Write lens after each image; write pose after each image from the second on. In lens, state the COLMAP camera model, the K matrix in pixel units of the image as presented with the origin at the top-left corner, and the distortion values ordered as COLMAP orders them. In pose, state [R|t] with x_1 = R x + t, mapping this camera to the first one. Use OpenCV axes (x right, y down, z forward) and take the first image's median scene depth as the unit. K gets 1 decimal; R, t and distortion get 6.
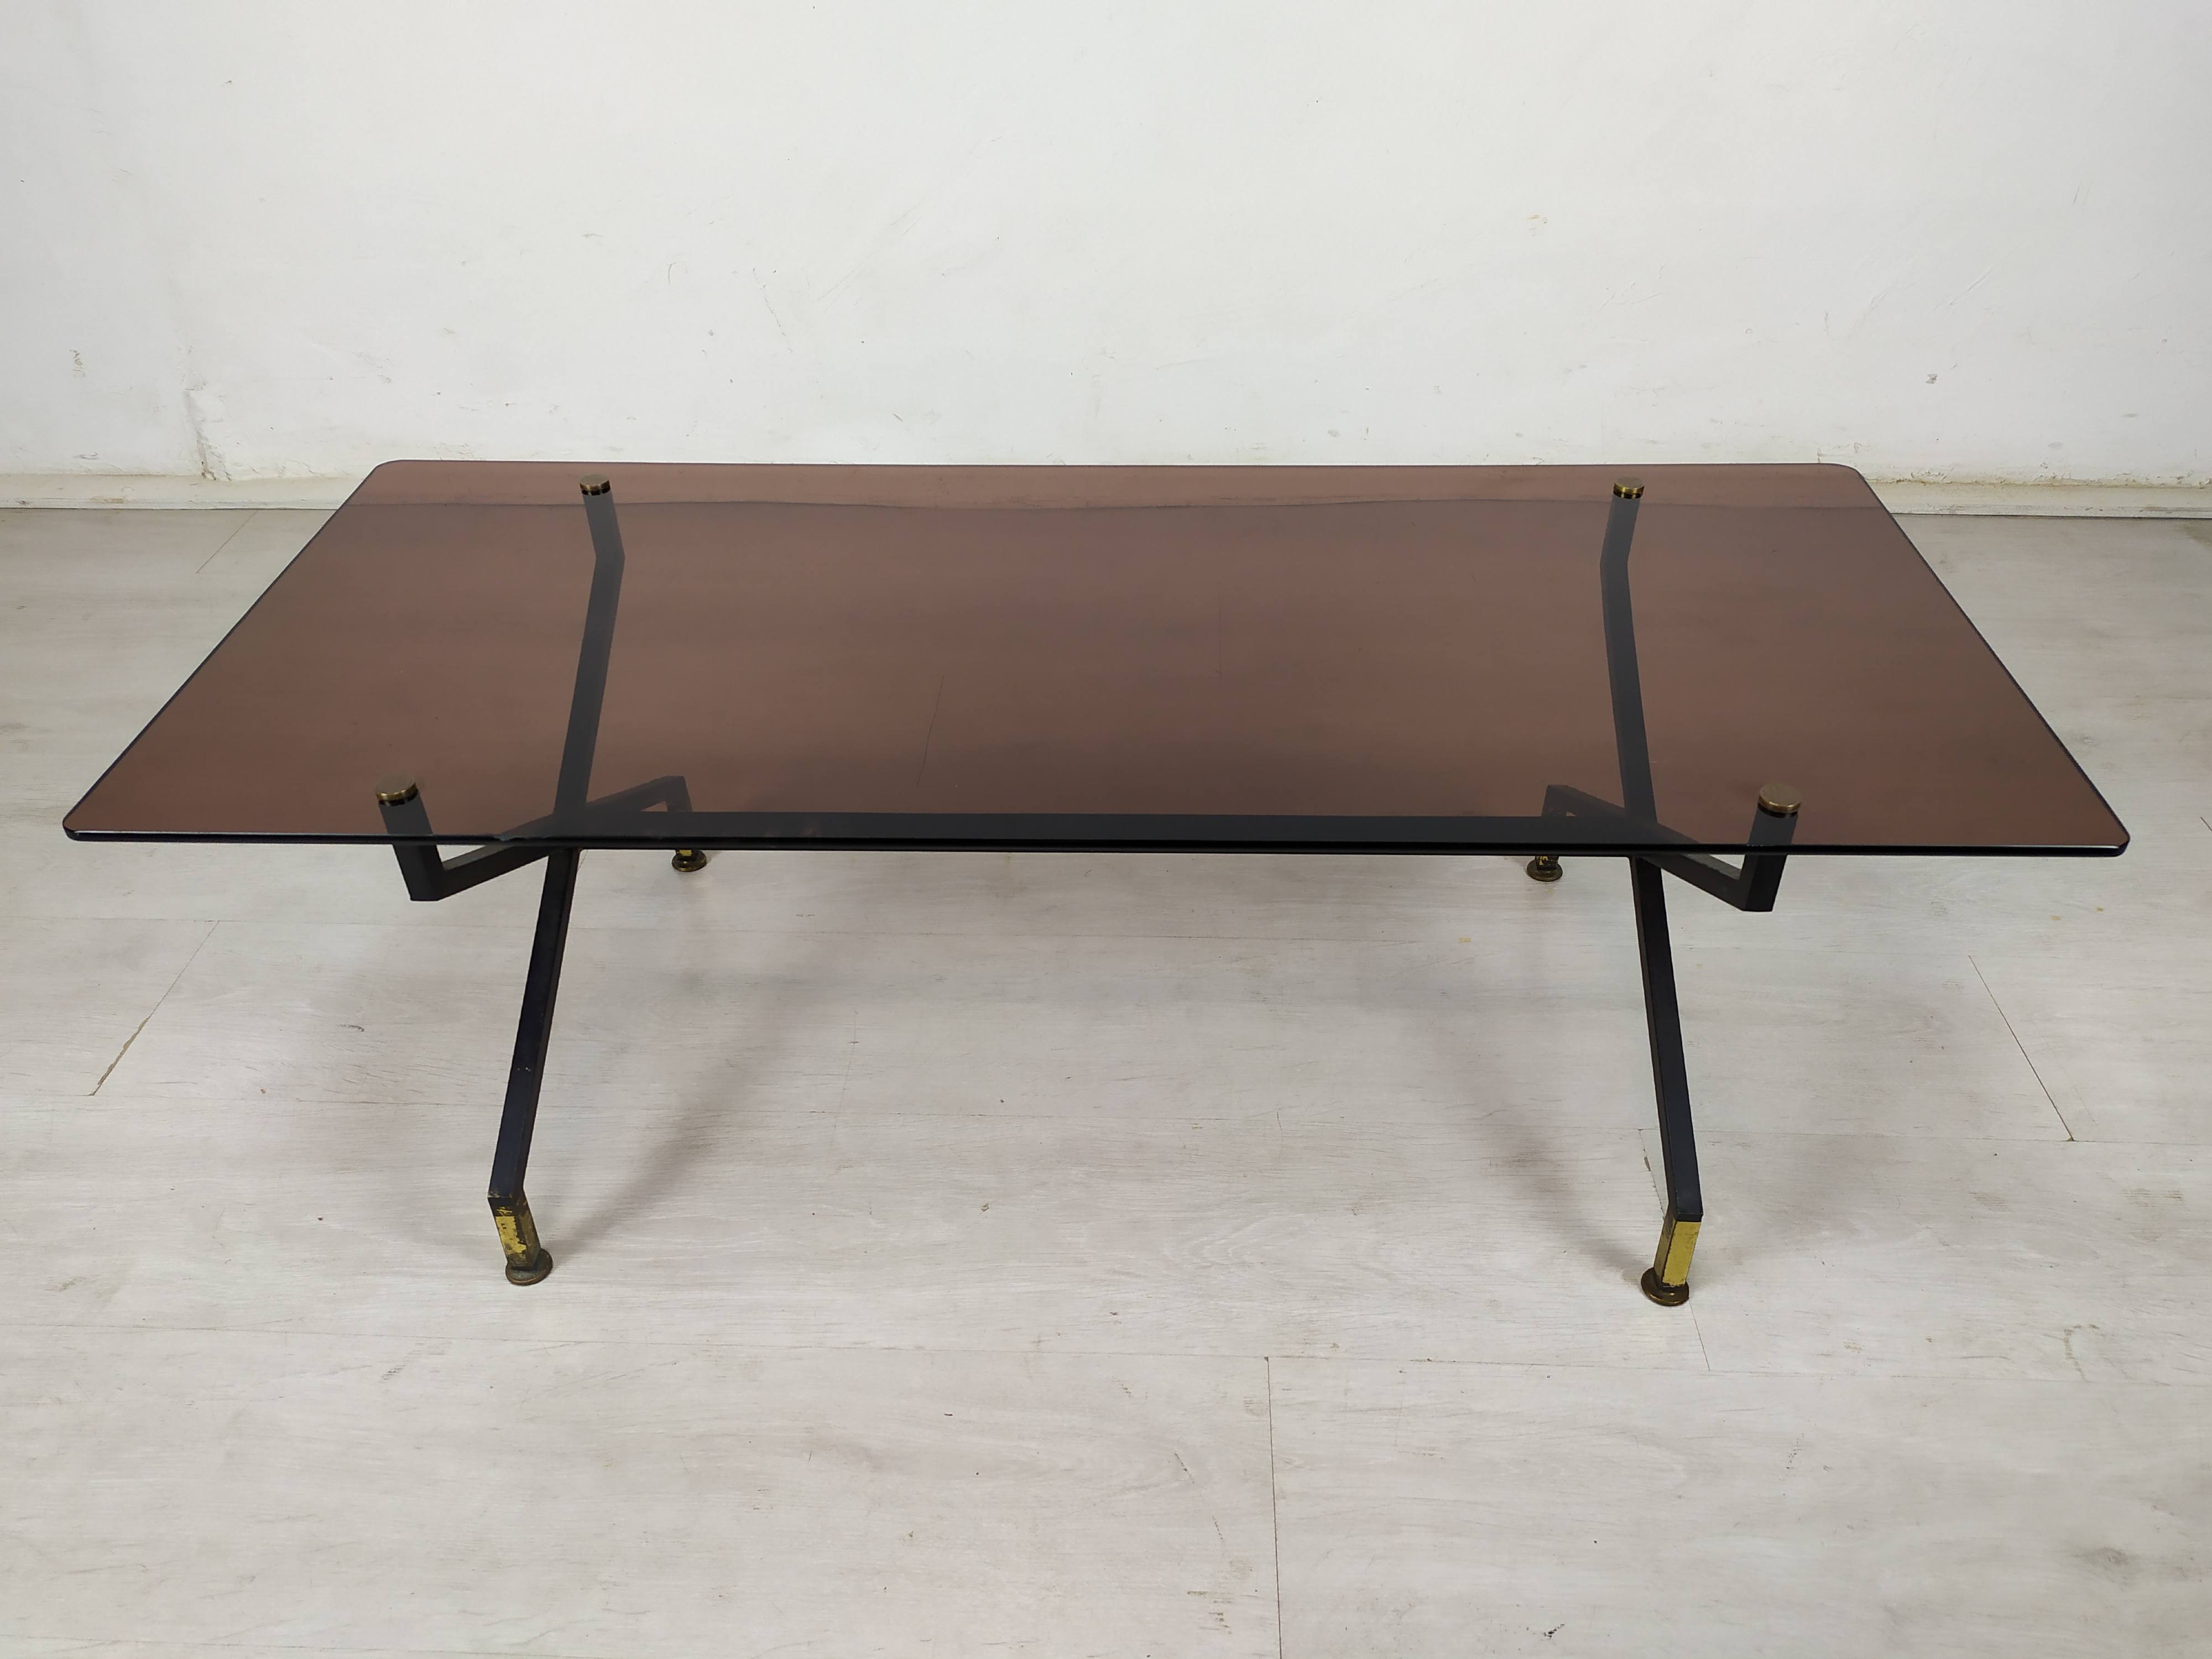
lens RADIAL K [[1654.3, 0, 1107.6], [0, 1654.3, 820.9], [0, 0, 1]] dist [0.064989, -0.078704]
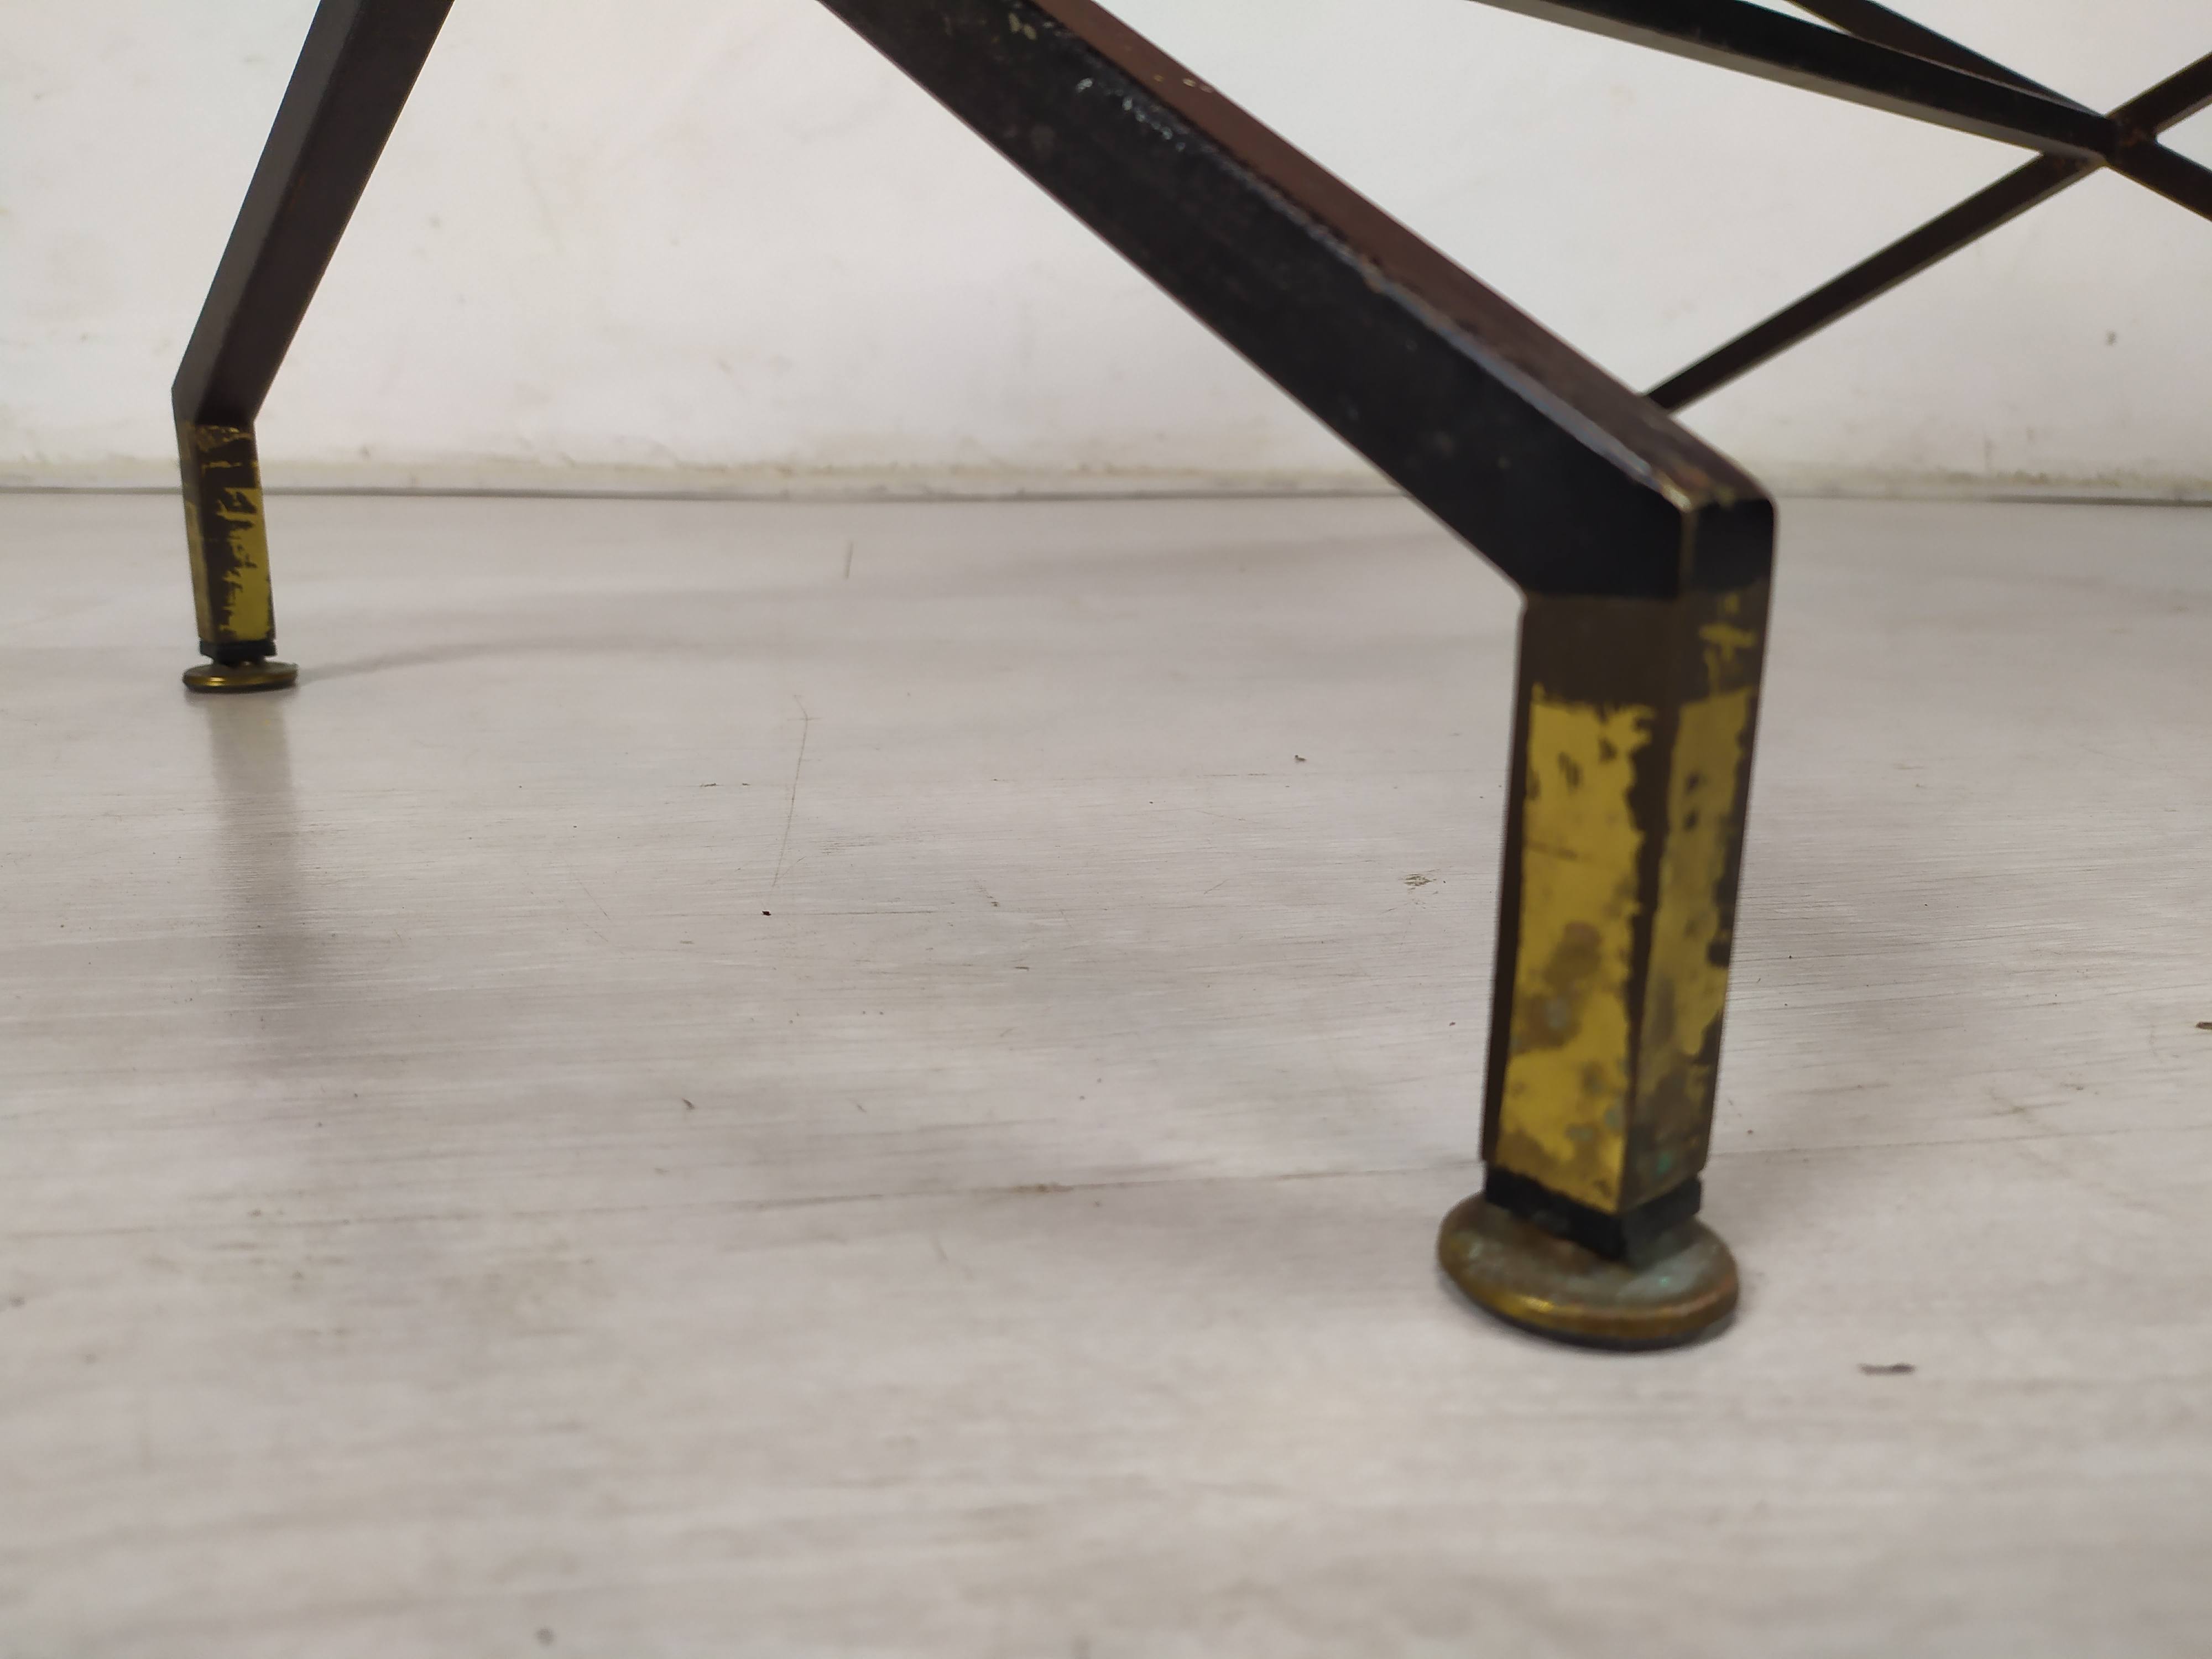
lens RADIAL K [[1682.2, 0, 1106.0], [0, 1682.2, 829.5], [0, 0, 1]] dist [0.037412, -0.073976]
pose [[0.984117, -0.020781, 0.176300, -0.183513], [0.086087, 0.924399, -0.371584, 0.346158], [-0.155250, 0.380859, 0.911506, 0.813299]]
